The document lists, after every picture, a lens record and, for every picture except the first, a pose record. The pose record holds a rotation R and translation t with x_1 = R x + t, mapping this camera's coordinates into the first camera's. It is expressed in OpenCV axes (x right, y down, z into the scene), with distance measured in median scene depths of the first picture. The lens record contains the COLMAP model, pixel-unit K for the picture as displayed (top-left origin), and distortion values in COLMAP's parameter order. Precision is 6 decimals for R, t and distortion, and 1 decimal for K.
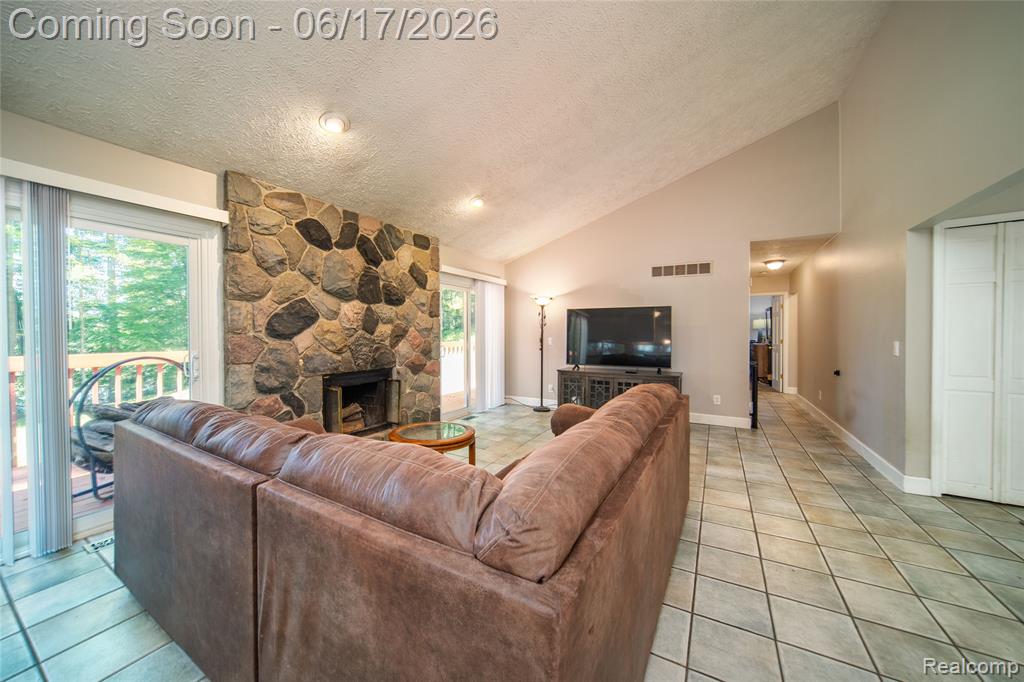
lens RADIAL K [[369.3, 0, 503.4], [0, 369.3, 340.0], [0, 0, 1]] dist [-0.002262, -0.000175]
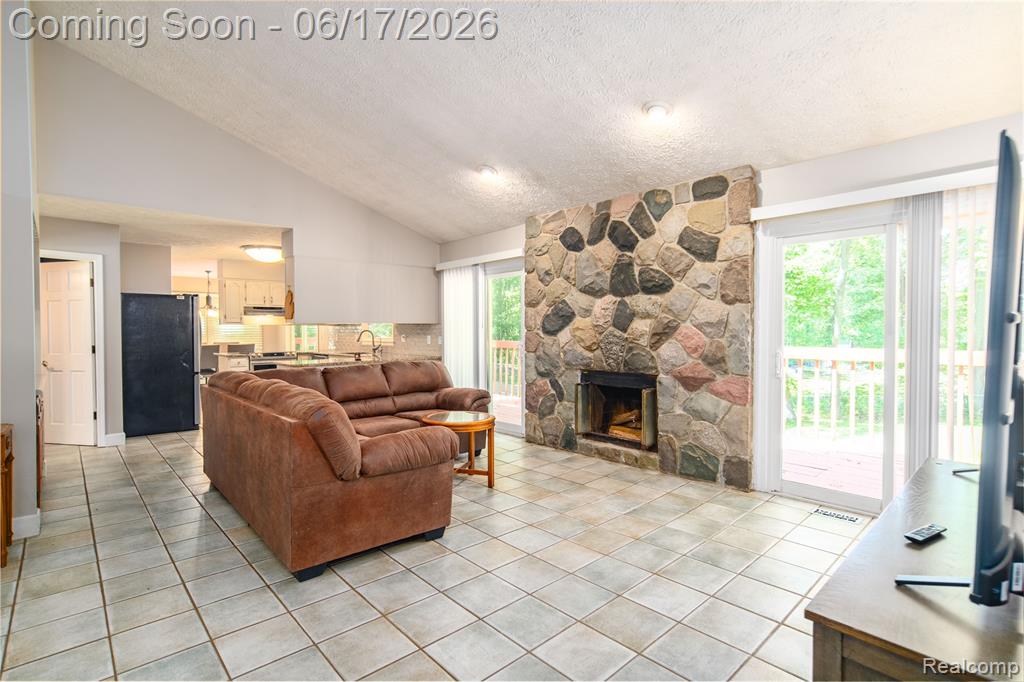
lens RADIAL K [[496.1, 0, 513.9], [0, 496.1, 343.6], [0, 0, 1]] dist [0.006514, 0.001383]
pose [[-0.273778, 0.033366, -0.961214, 0.839474], [-0.012874, 0.999181, 0.038351, -0.029378], [0.961707, 0.022875, -0.273124, 1.081485]]
